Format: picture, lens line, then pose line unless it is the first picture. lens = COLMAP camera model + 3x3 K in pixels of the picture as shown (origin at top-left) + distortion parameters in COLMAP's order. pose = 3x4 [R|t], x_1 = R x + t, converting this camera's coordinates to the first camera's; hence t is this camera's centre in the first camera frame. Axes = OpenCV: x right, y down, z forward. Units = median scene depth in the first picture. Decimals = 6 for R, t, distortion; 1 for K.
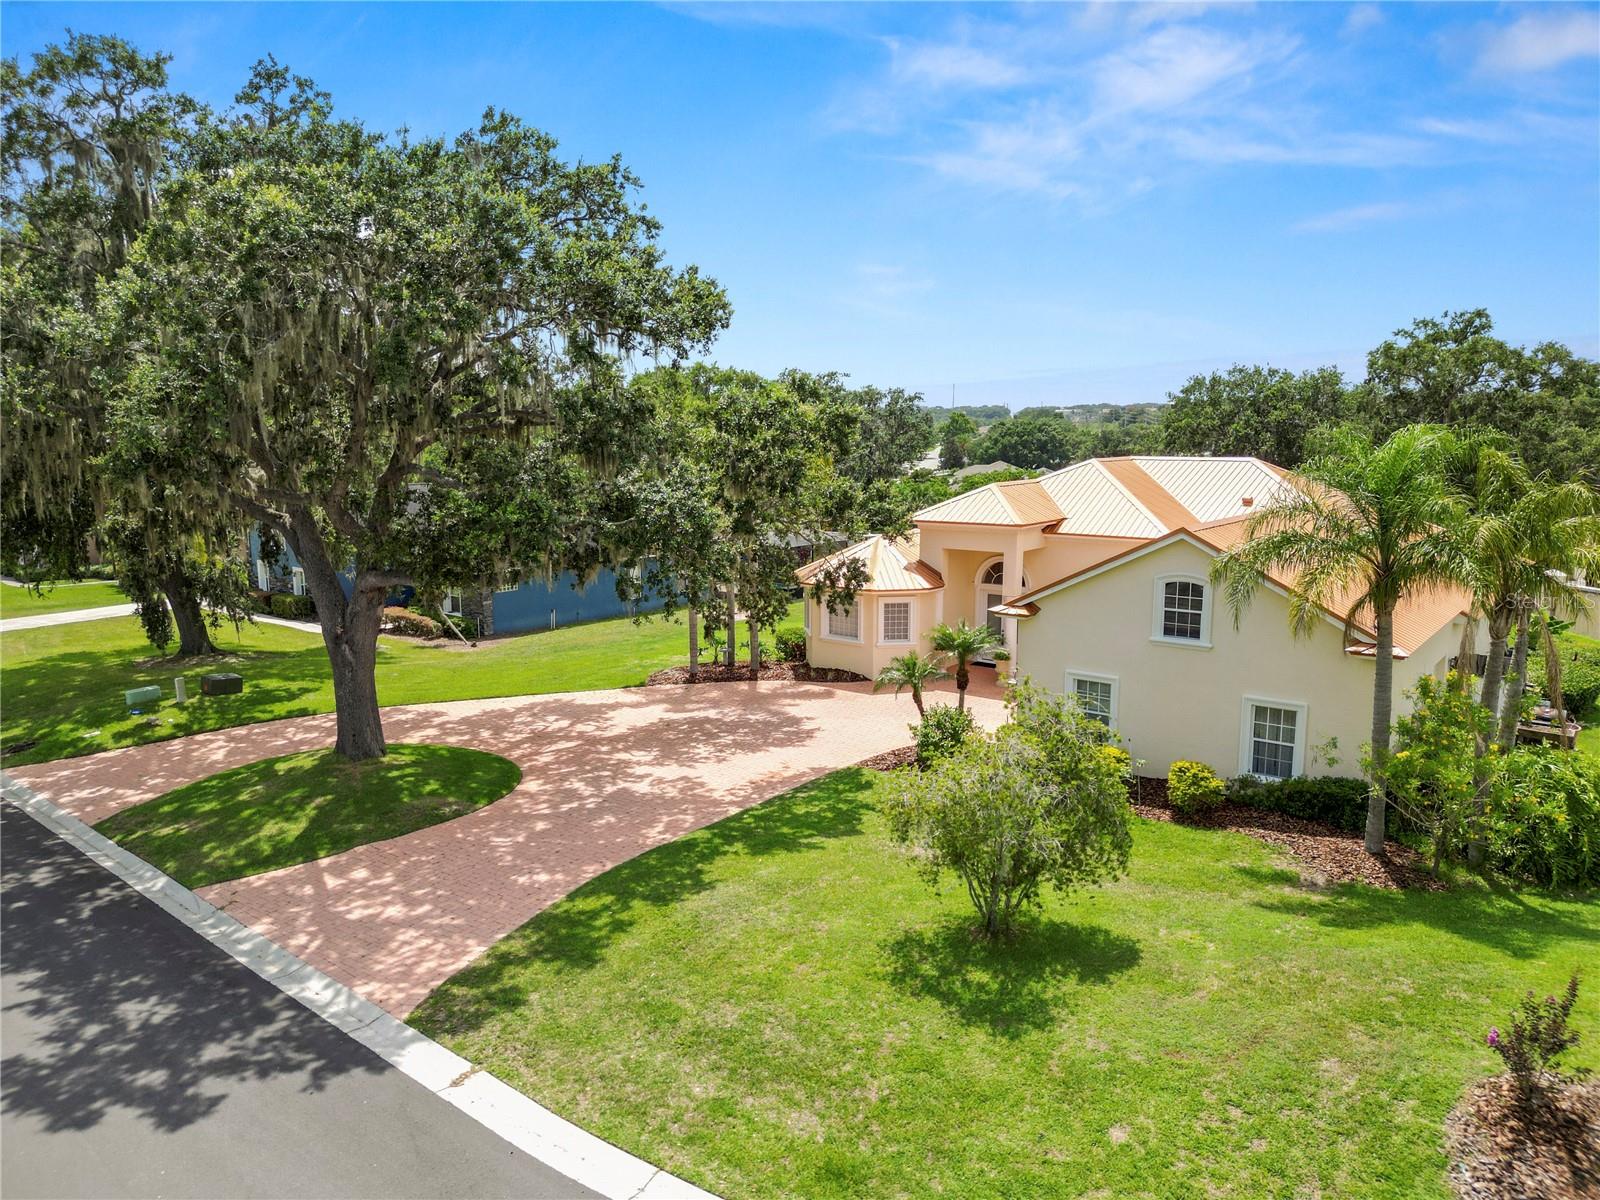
lens RADIAL K [[1131.0, 0, 800.0], [0, 1131.0, 600.0], [0, 0, 1]] dist [0.088270, -0.082798]
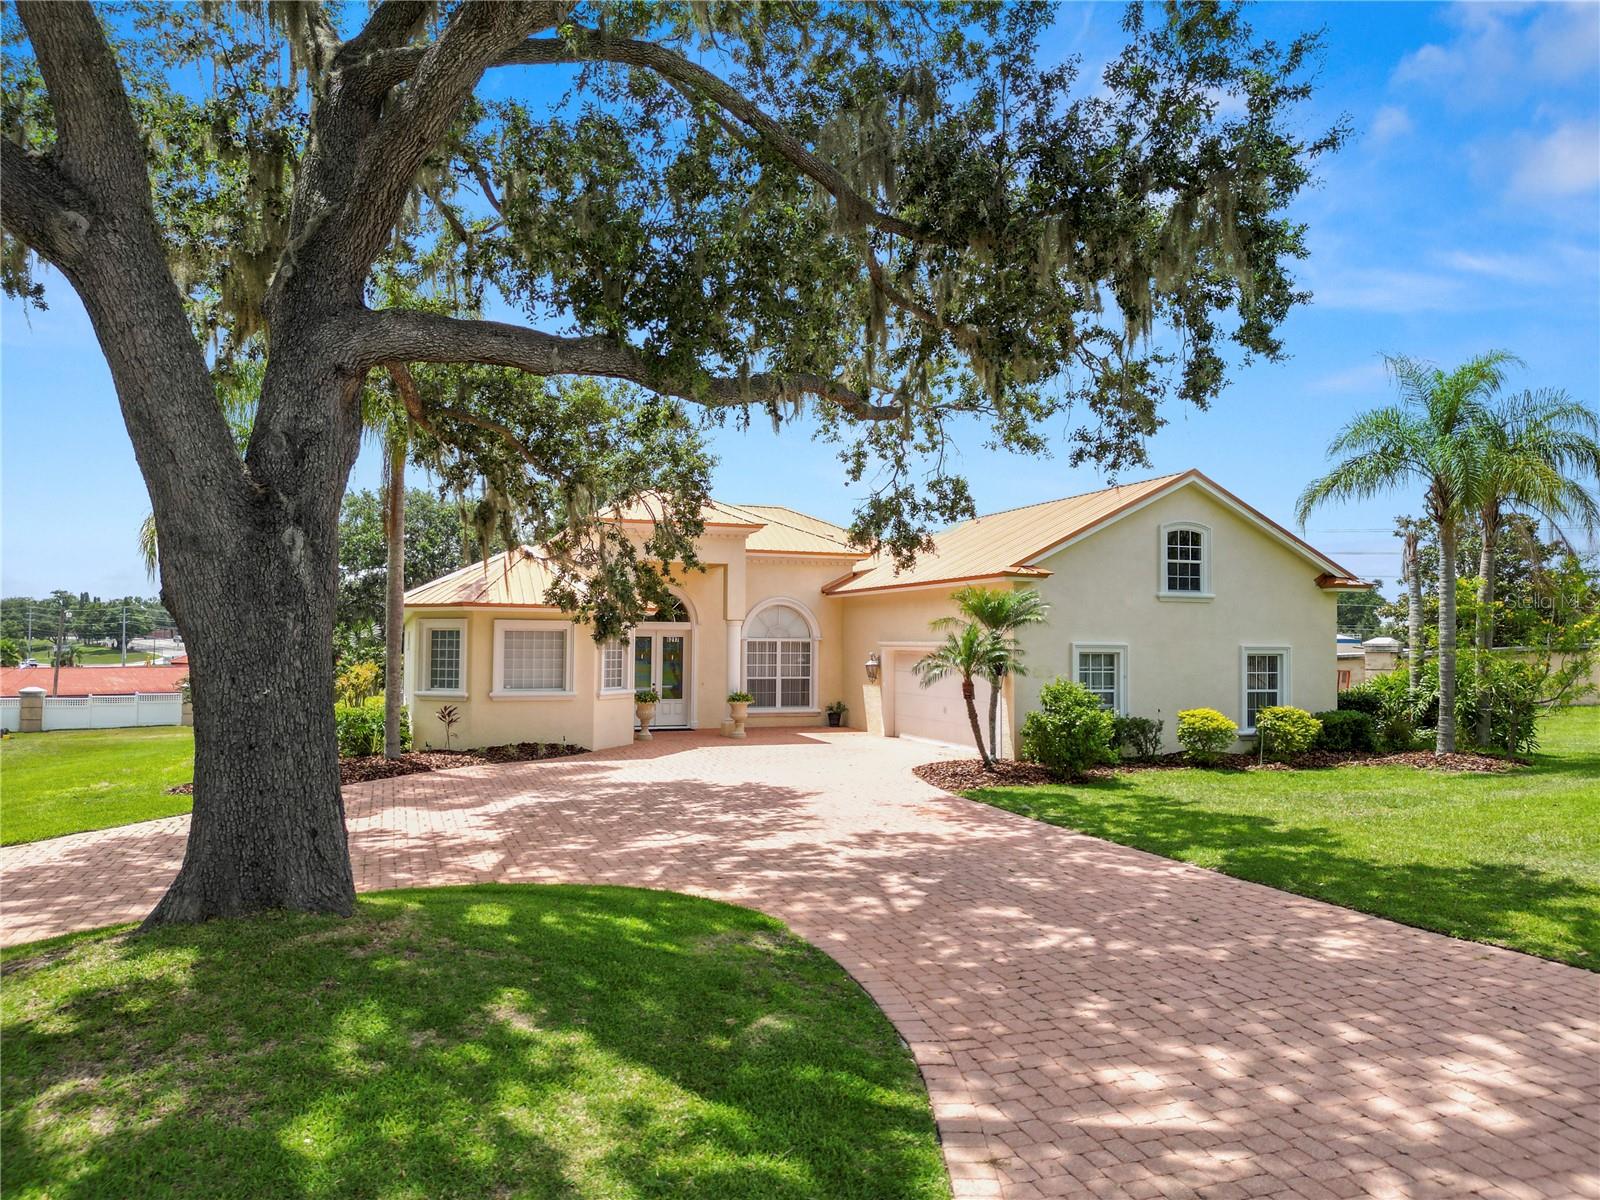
lens RADIAL K [[1131.0, 0, 800.0], [0, 1131.0, 600.0], [0, 0, 1]] dist [0.088270, -0.082798]
pose [[0.545307, 0.038515, 0.837351, -0.632781], [0.122059, 0.984648, -0.124778, 0.121745], [-0.829302, 0.170249, 0.532234, 0.789837]]
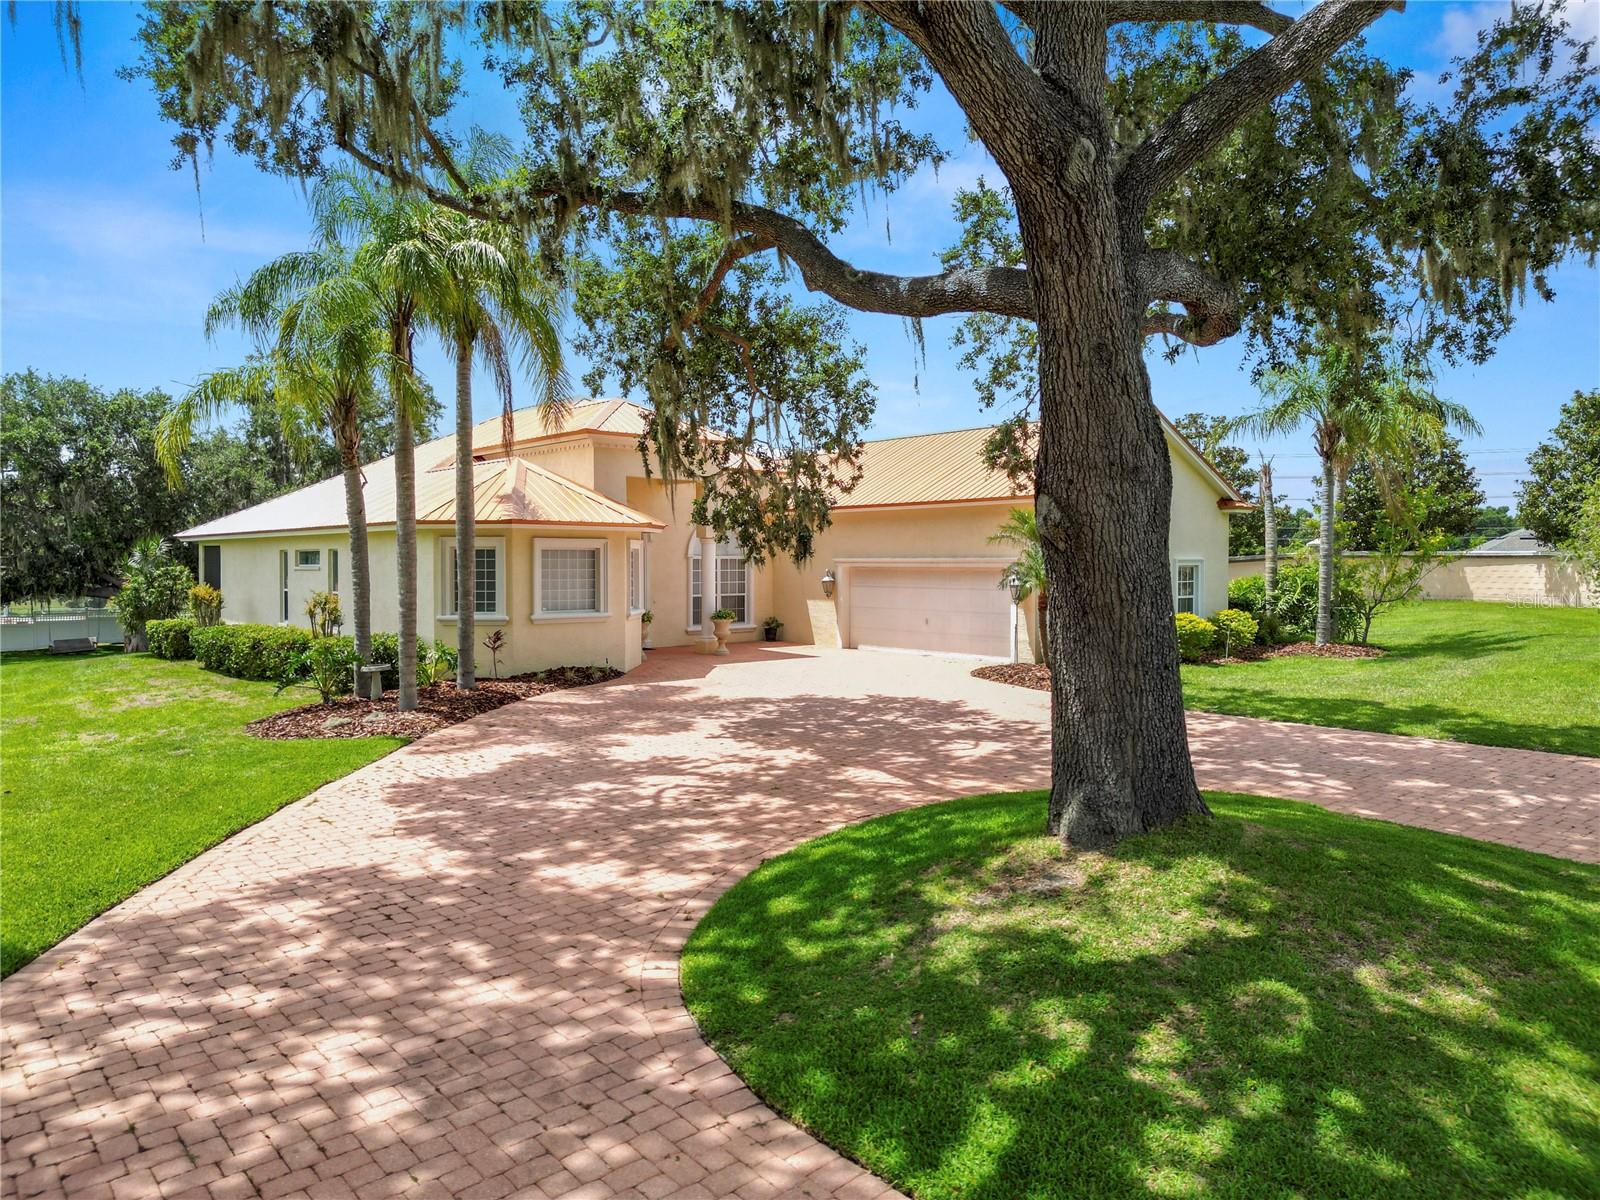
lens RADIAL K [[1131.0, 0, 800.0], [0, 1131.0, 600.0], [0, 0, 1]] dist [0.088270, -0.082798]
pose [[0.211011, -0.033711, 0.976902, -0.798860], [0.151221, 0.988499, 0.001447, 0.066022], [-0.965715, 0.147423, 0.213682, 1.129729]]
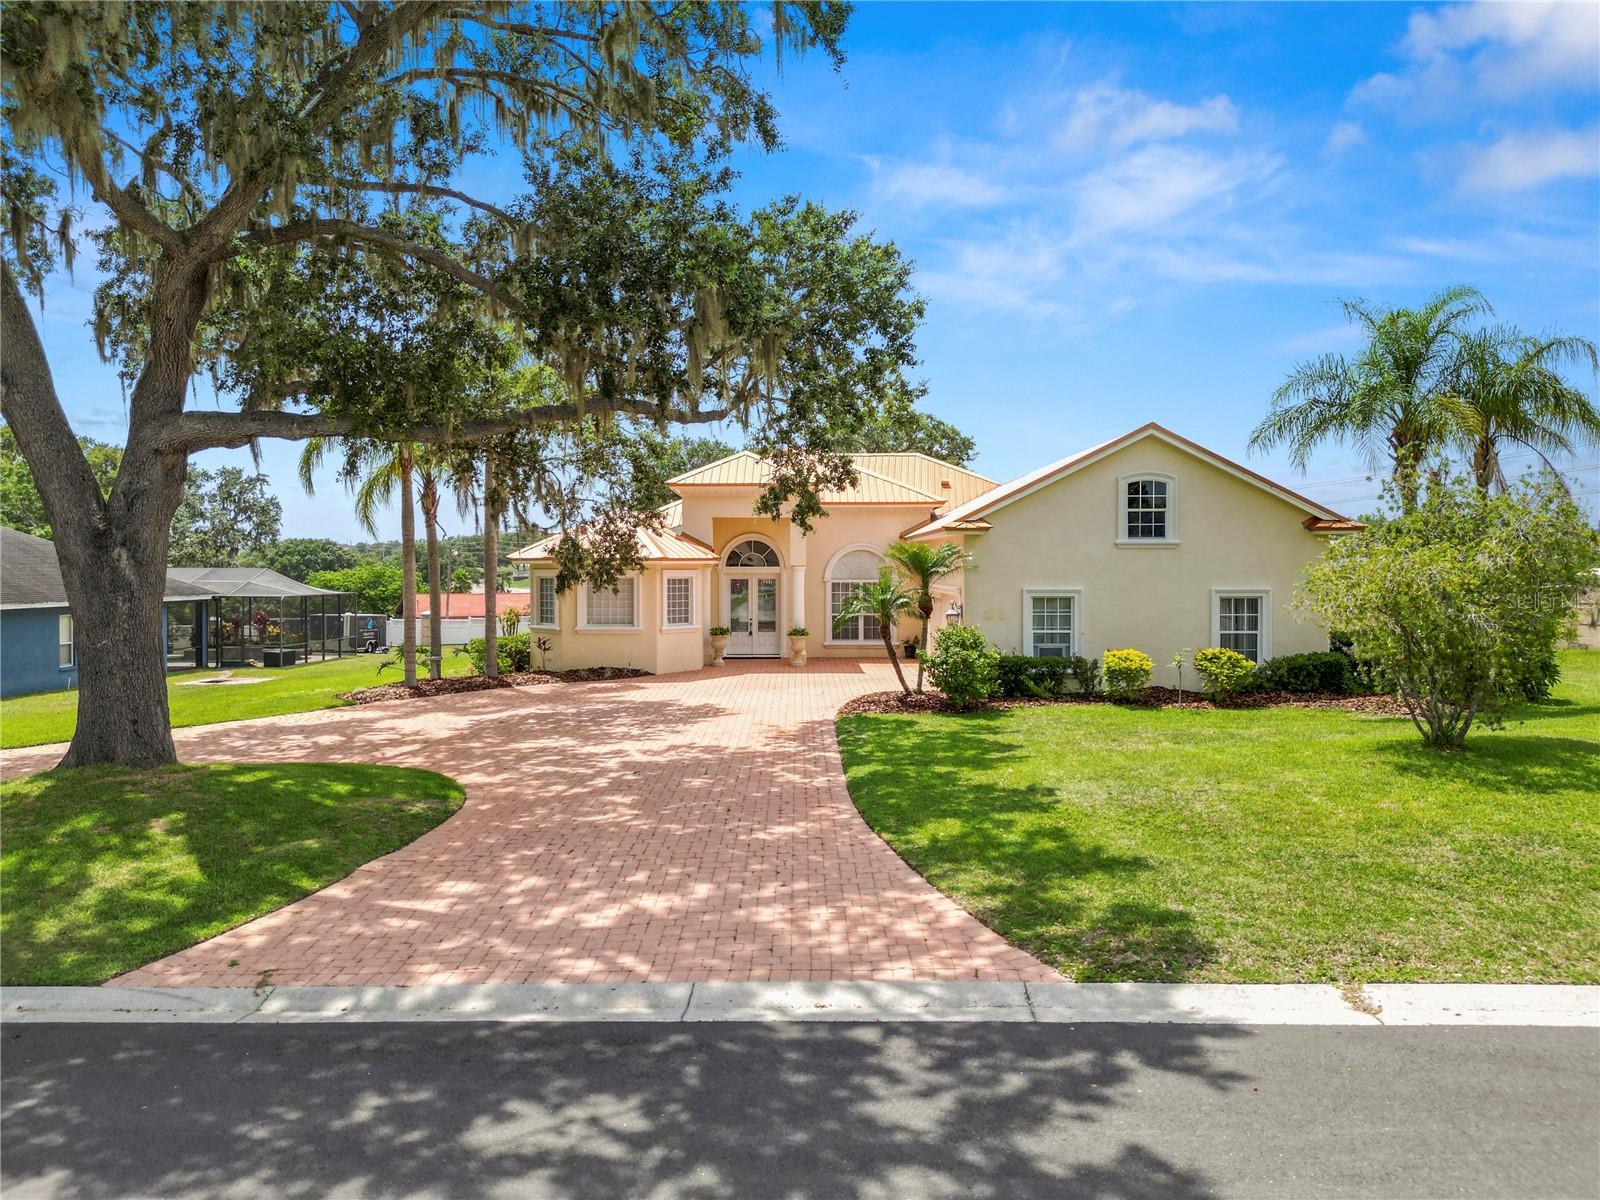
lens RADIAL K [[1129.4, 0, 797.6], [0, 1129.4, 570.1], [0, 0, 1]] dist [0.035405, -0.000808]
pose [[0.796528, -0.002276, 0.604597, -0.512042], [0.093919, 0.988320, -0.120014, 0.154234], [-0.597262, 0.152378, 0.787438, 0.426664]]
